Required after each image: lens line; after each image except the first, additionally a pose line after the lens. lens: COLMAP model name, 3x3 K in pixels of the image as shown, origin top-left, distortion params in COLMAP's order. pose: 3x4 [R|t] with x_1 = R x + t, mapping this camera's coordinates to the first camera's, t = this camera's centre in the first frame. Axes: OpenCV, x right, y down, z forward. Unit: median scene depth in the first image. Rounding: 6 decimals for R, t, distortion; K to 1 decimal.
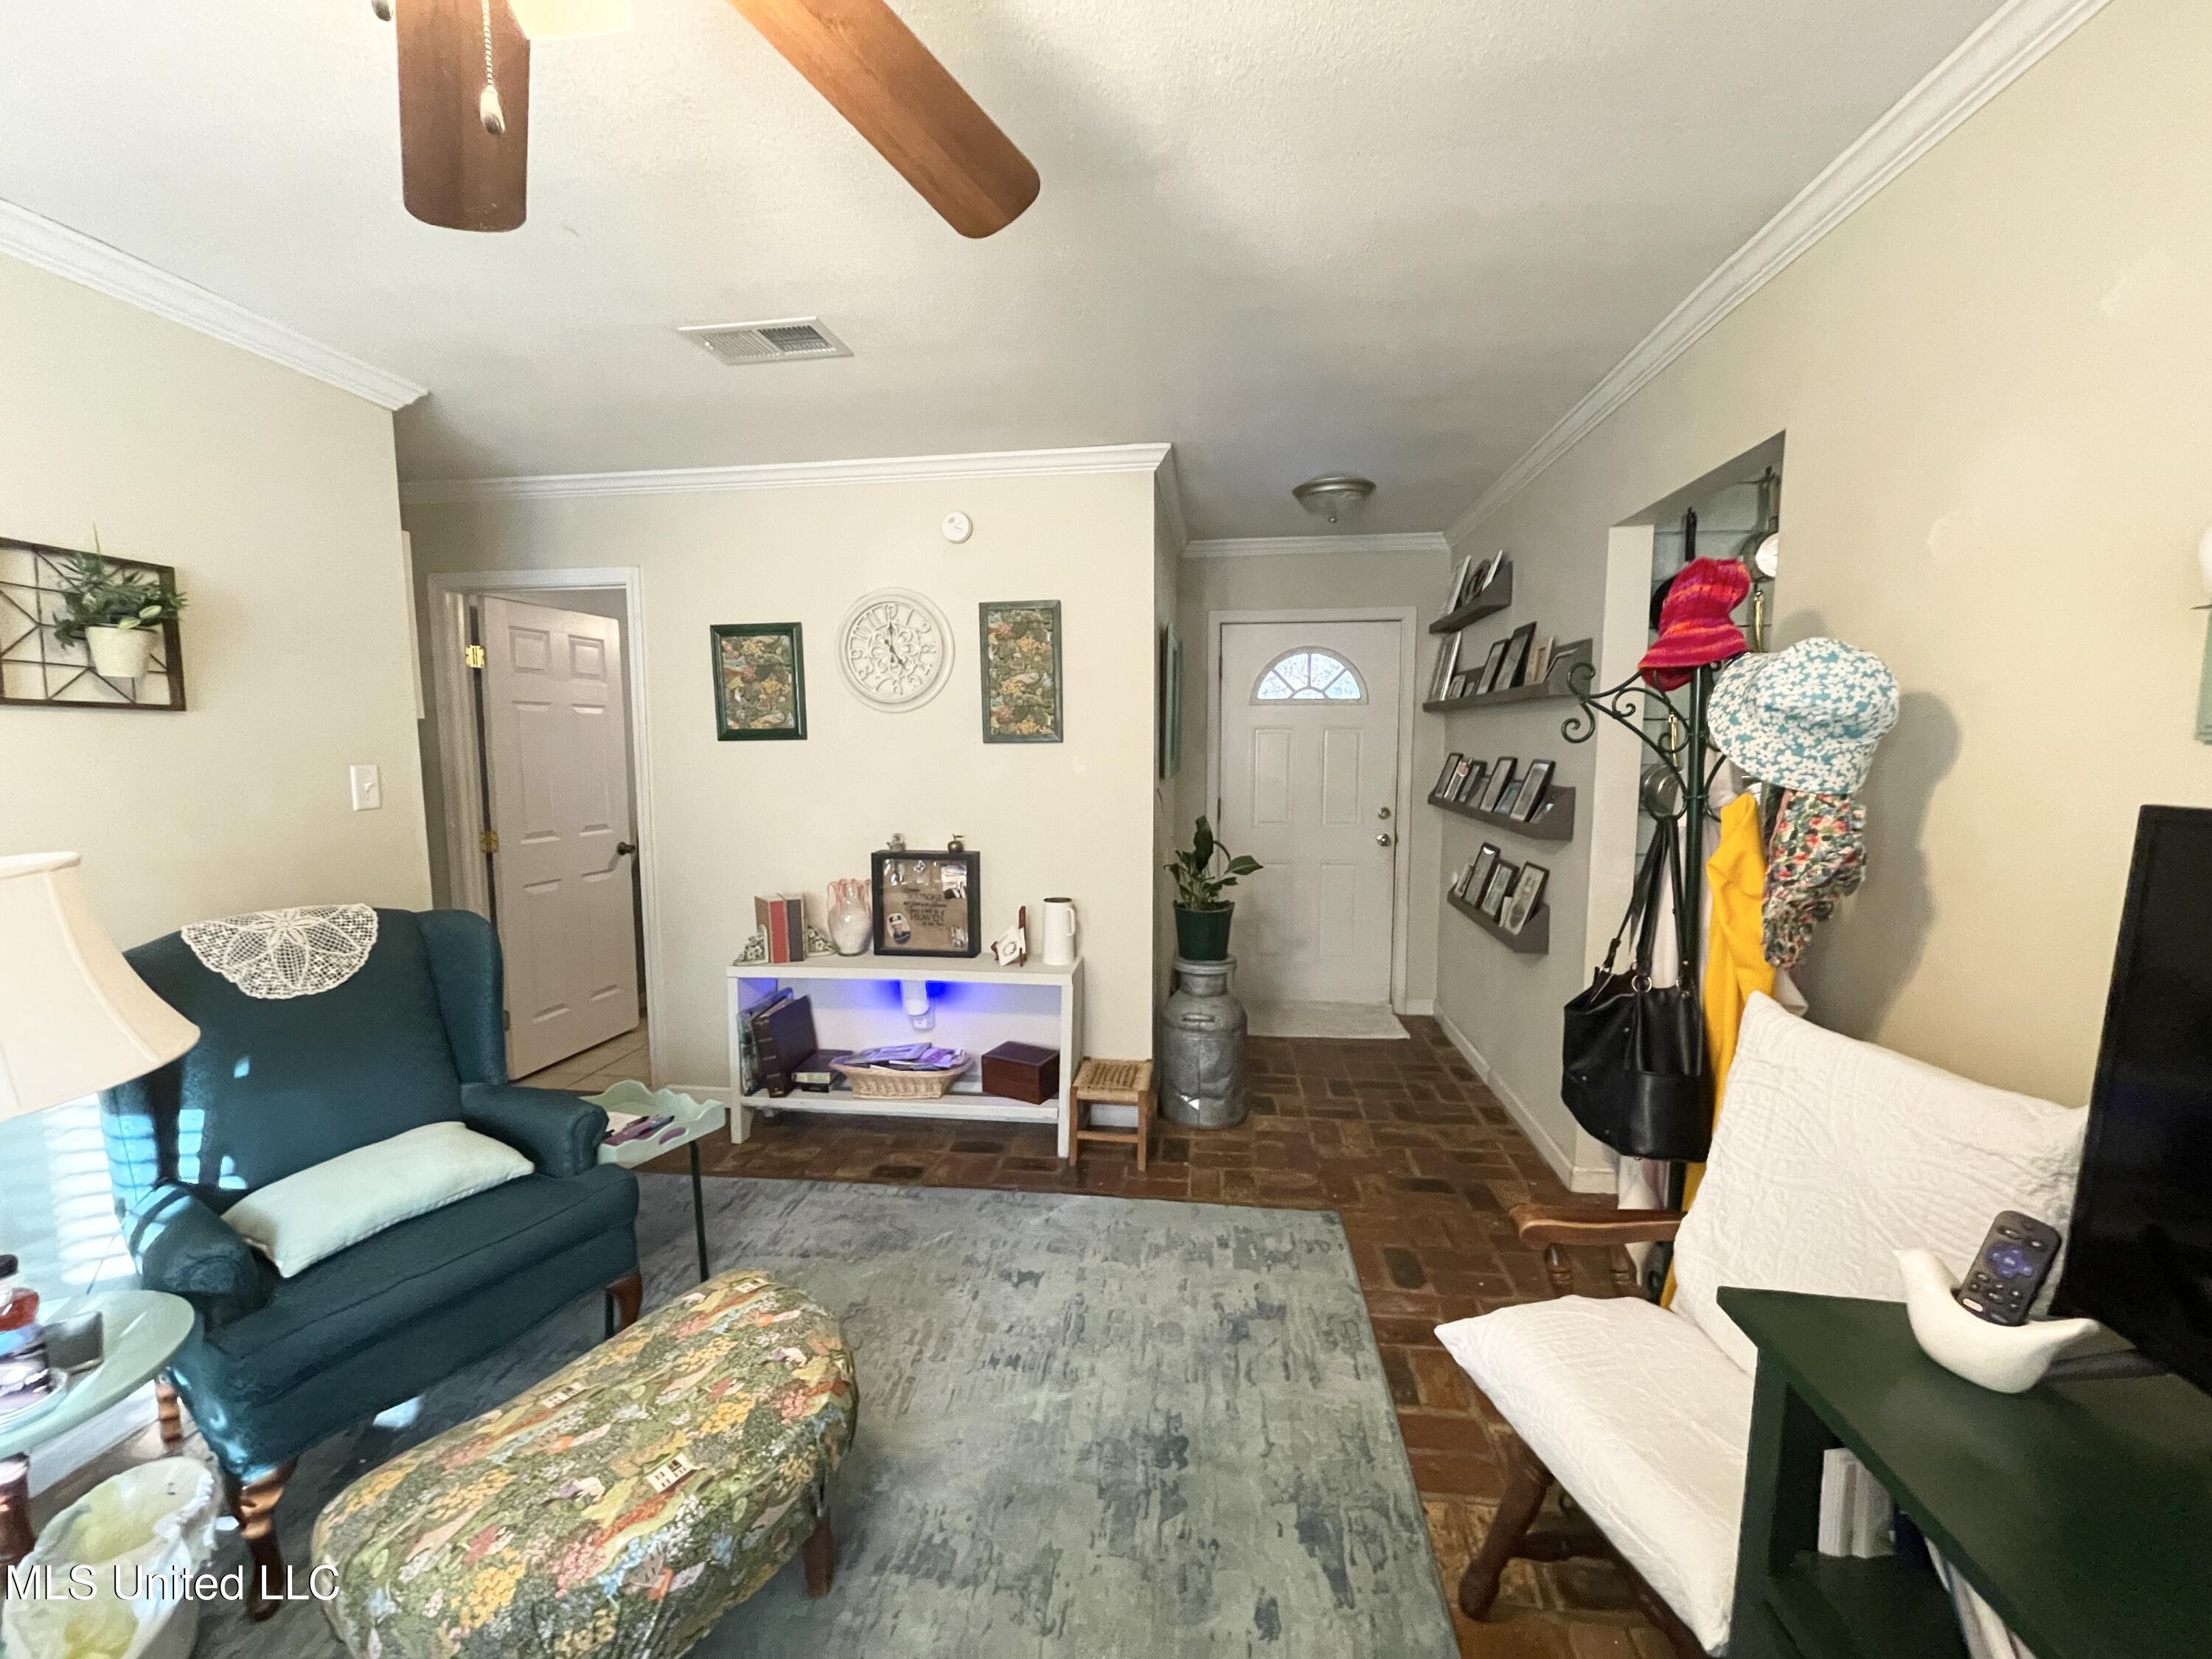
lens RADIAL K [[897.8, 0, 1104.7], [0, 897.8, 836.8], [0, 0, 1]] dist [-0.009103, 0.000823]
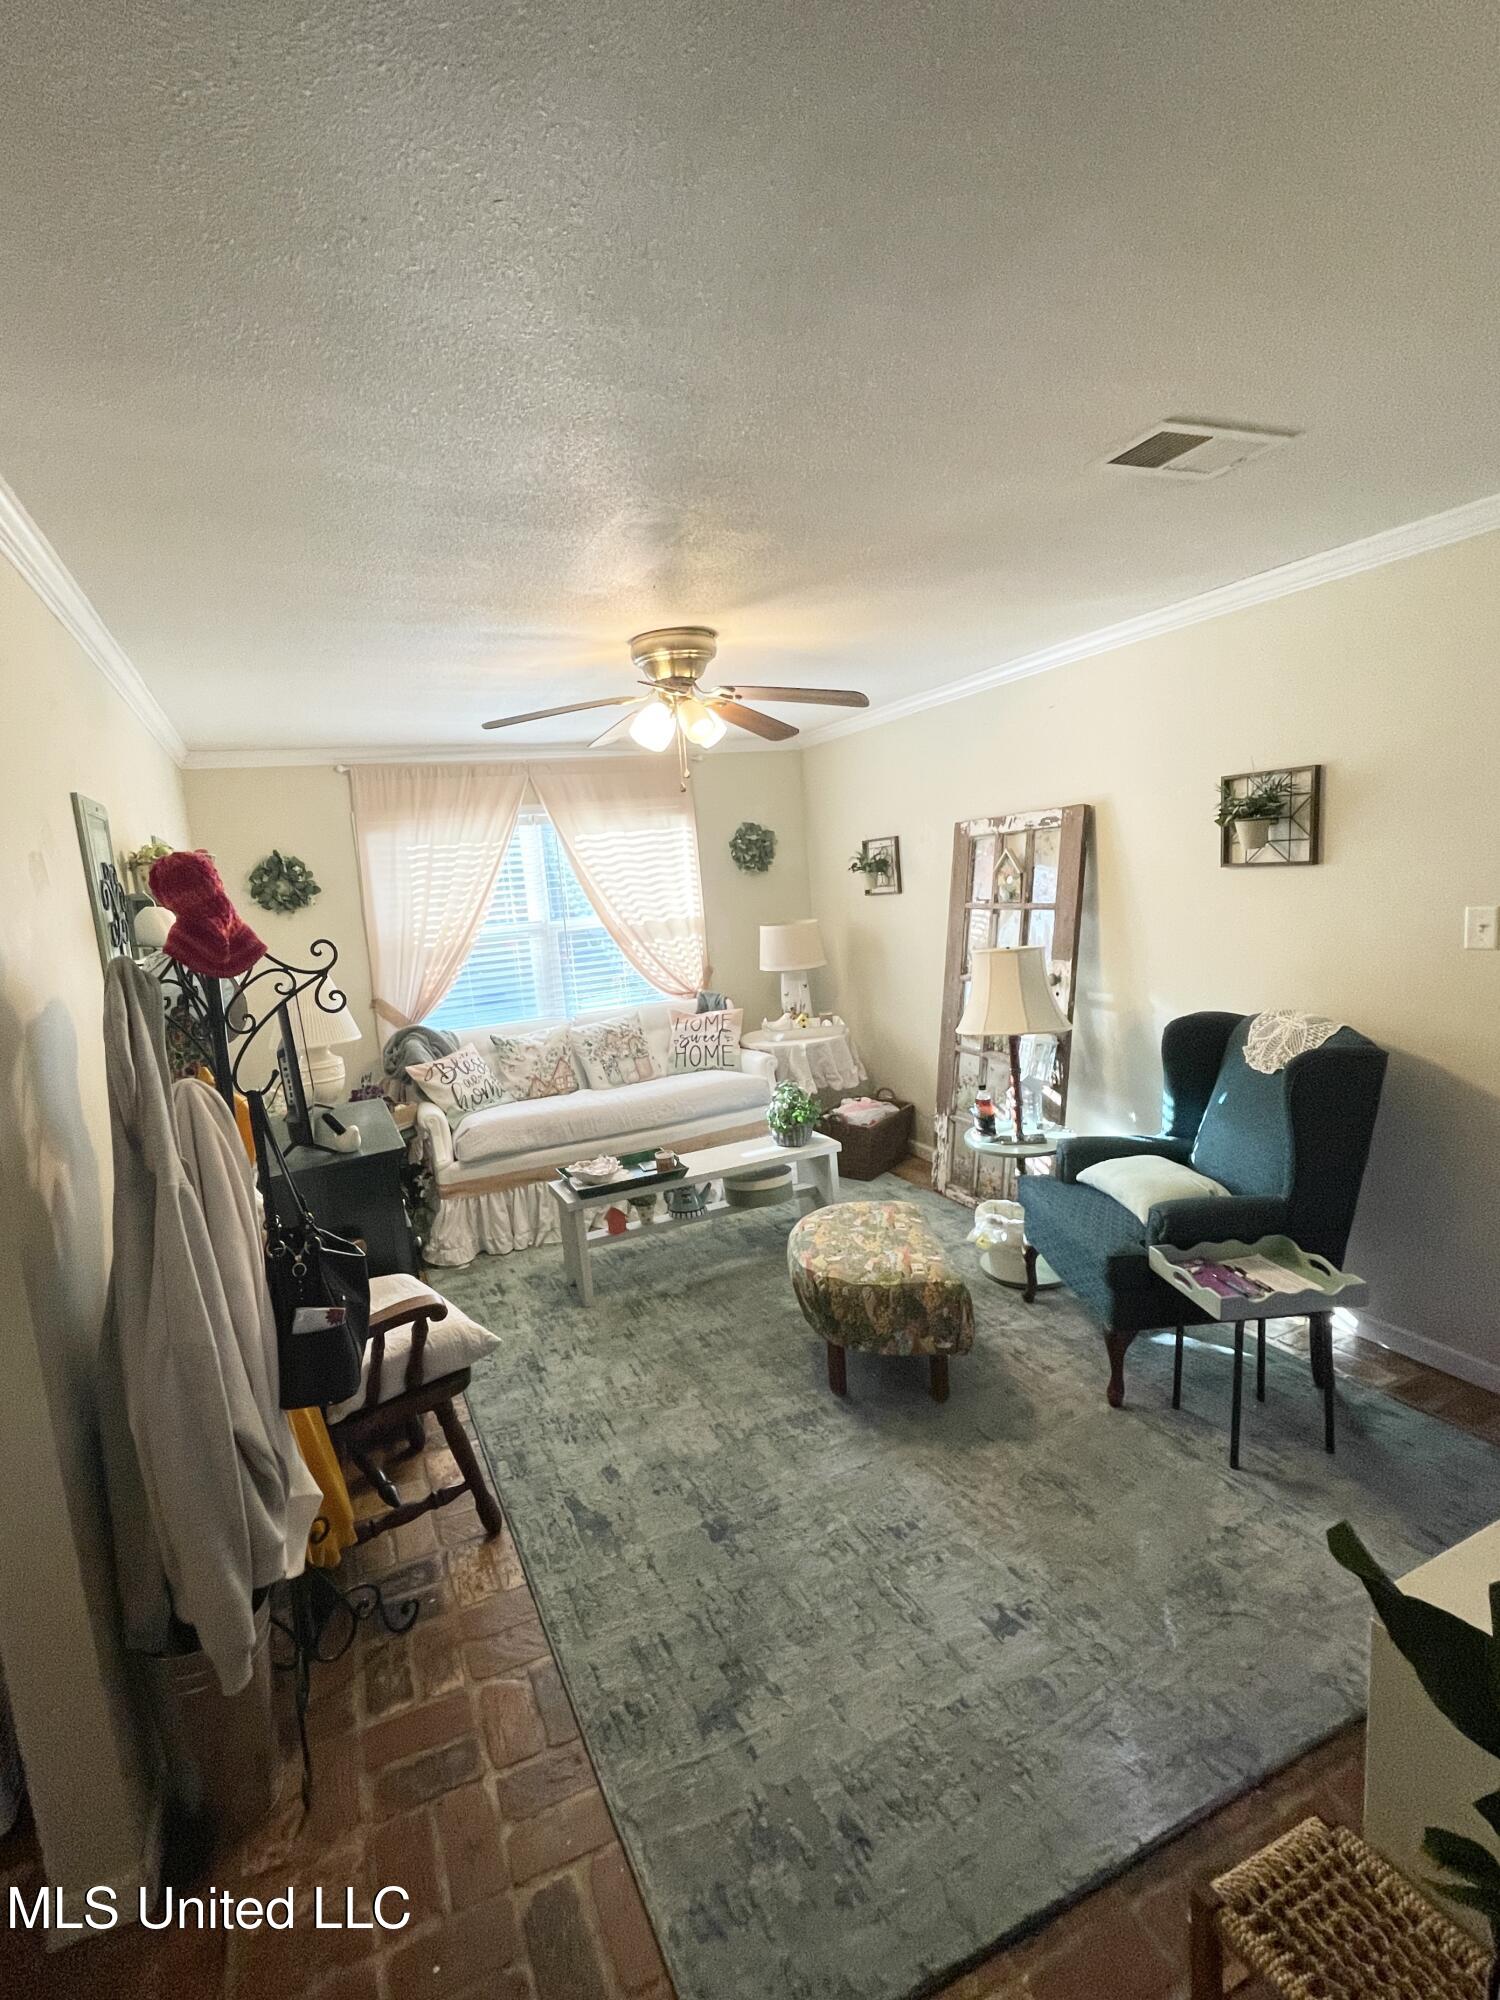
lens RADIAL K [[994.2, 0, 744.4], [0, 994.2, 1001.9], [0, 0, 1]] dist [0.000957, 0.000182]
pose [[-0.842312, 0.144771, -0.519184, 0.714805], [0.023046, 0.972046, 0.233658, -0.380390], [0.538498, 0.184848, -0.822102, 2.195975]]
